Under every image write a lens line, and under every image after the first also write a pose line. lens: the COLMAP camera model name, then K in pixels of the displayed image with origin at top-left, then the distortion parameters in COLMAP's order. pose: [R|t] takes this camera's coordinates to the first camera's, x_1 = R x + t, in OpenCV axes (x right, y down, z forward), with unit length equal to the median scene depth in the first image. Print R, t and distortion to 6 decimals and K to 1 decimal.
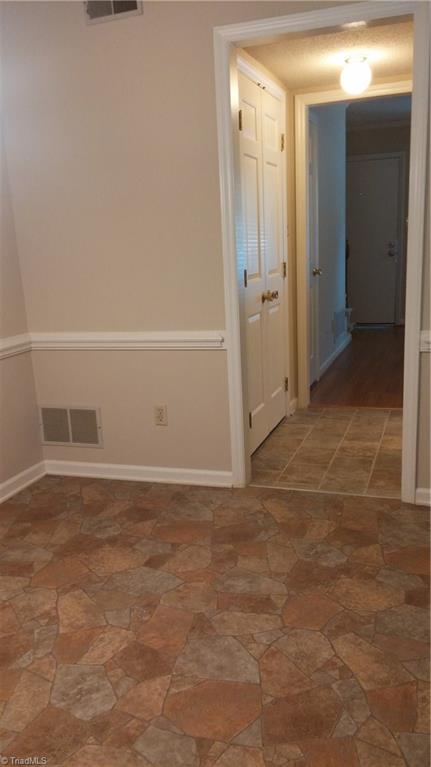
lens RADIAL K [[650.9, 0, 215.5], [0, 650.9, 383.5], [0, 0, 1]] dist [0.028602, -0.001254]
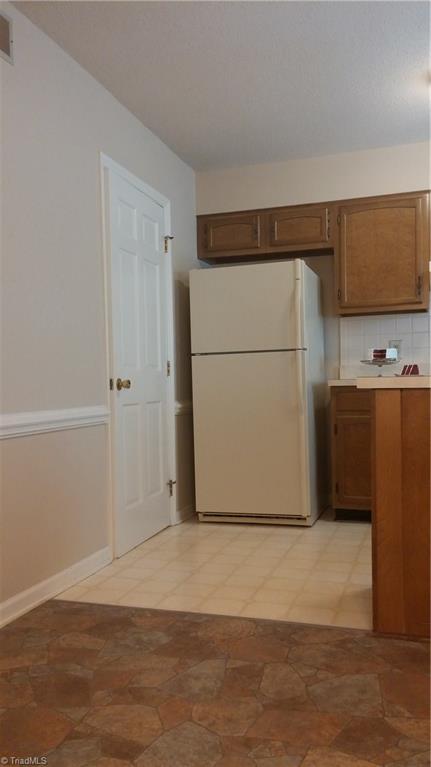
lens RADIAL K [[650.9, 0, 215.5], [0, 650.9, 383.5], [0, 0, 1]] dist [0.028602, -0.001254]
pose [[-0.019346, 0.034064, 0.999232, -0.842058], [0.244299, 0.969287, -0.028314, -0.033568], [-0.969507, 0.243564, -0.027073, 0.961471]]
